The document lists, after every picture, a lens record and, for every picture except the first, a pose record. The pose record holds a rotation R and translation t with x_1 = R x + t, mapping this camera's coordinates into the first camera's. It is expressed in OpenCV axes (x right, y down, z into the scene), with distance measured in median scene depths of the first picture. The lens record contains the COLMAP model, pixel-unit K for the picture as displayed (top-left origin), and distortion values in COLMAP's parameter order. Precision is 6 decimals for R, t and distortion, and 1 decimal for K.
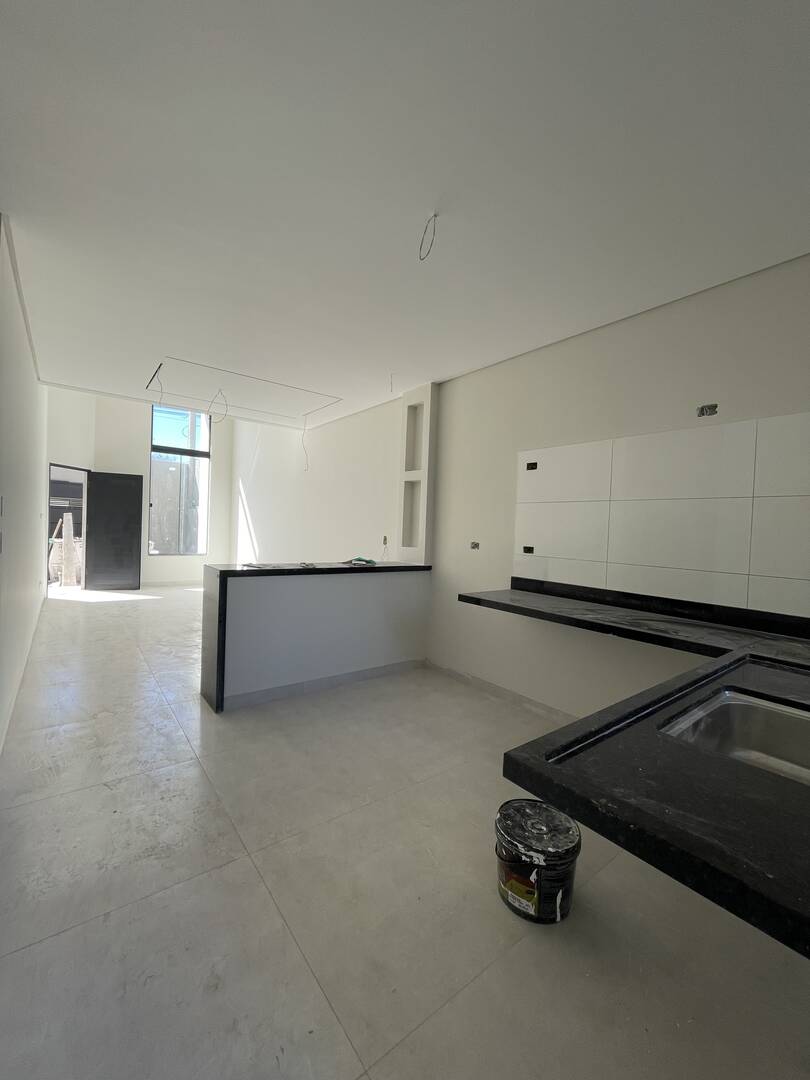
lens RADIAL K [[437.5, 0, 408.4], [0, 437.5, 539.4], [0, 0, 1]] dist [-0.002518, -0.000756]
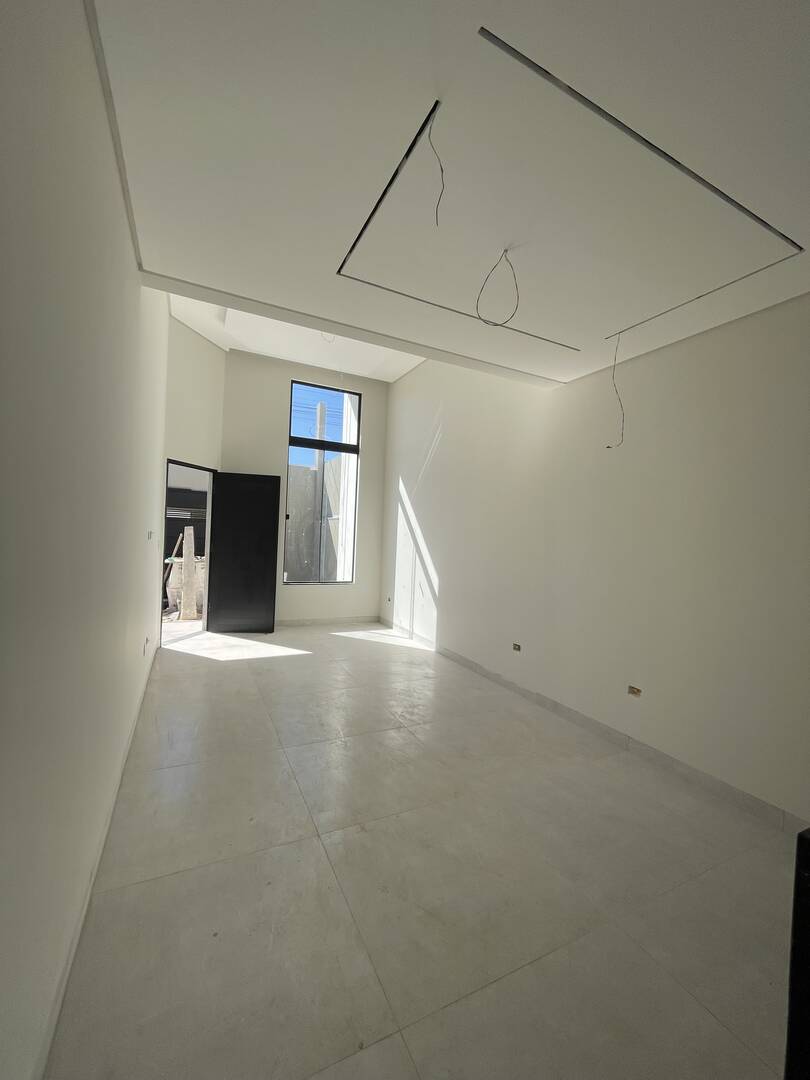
lens RADIAL K [[437.5, 0, 408.4], [0, 437.5, 539.4], [0, 0, 1]] dist [-0.002518, -0.000756]
pose [[0.980209, 0.005088, -0.197900, -0.236324], [-0.009475, 0.999730, -0.021226, -0.025294], [0.197739, 0.022681, 0.979992, 0.306883]]
